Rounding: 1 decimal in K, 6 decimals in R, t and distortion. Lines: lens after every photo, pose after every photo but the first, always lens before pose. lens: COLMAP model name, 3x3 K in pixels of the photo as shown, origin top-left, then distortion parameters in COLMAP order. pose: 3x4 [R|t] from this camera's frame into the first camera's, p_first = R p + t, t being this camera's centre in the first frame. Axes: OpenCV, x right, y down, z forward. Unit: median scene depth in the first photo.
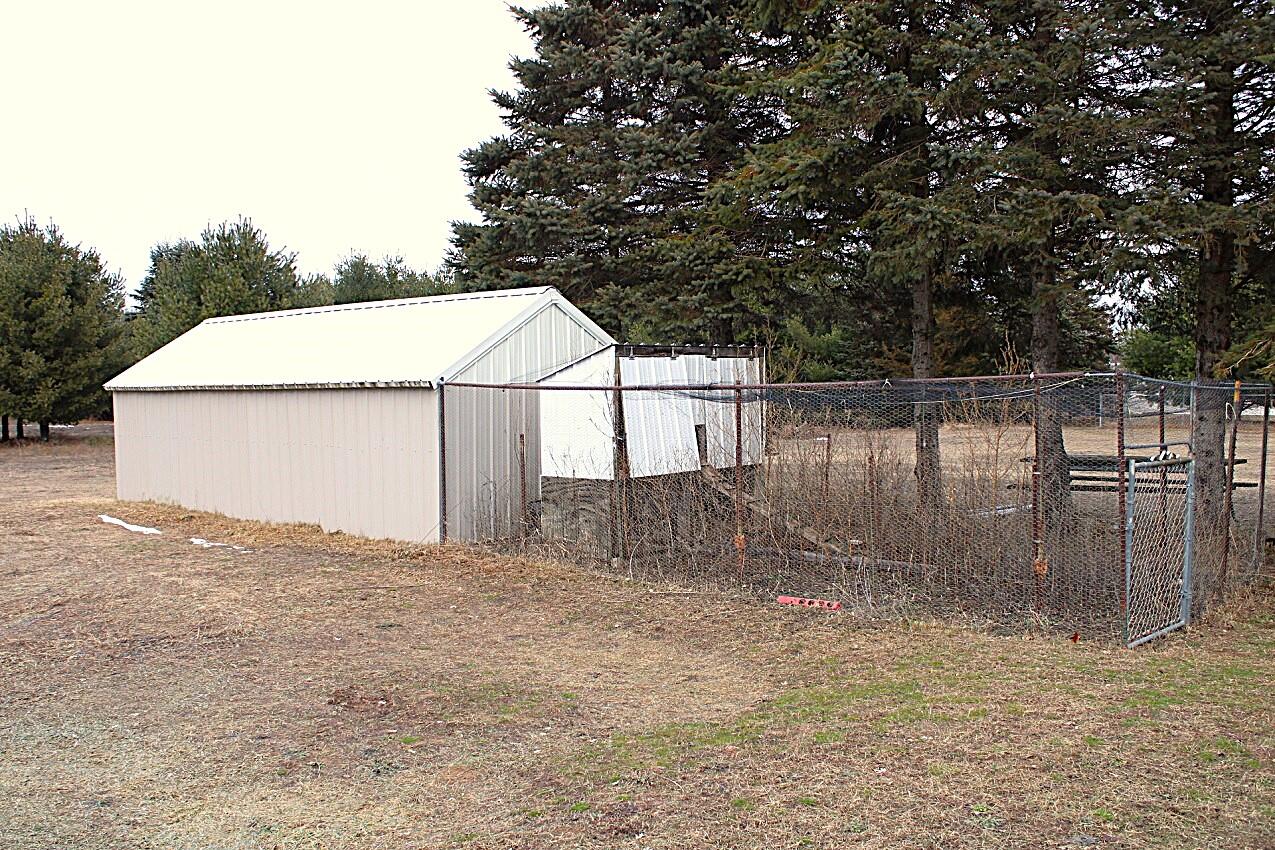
lens RADIAL K [[1219.7, 0, 635.7], [0, 1219.7, 430.3], [0, 0, 1]] dist [-0.178338, 0.210111]
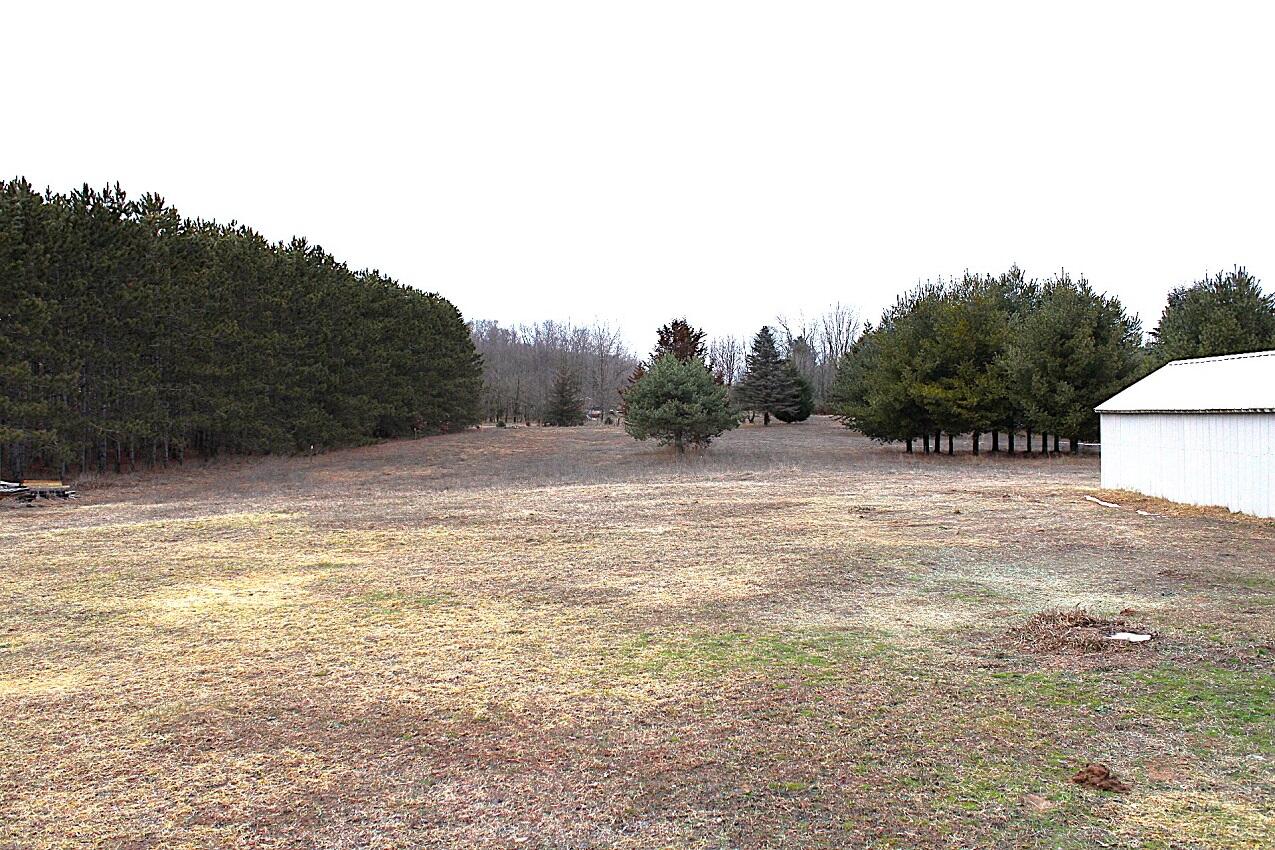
lens RADIAL K [[1219.7, 0, 635.7], [0, 1219.7, 430.3], [0, 0, 1]] dist [-0.178338, 0.210111]
pose [[0.673080, 0.020865, -0.739275, 0.122123], [-0.037139, 0.999294, -0.005610, 0.008491], [0.738636, 0.031232, 0.673380, -0.190637]]
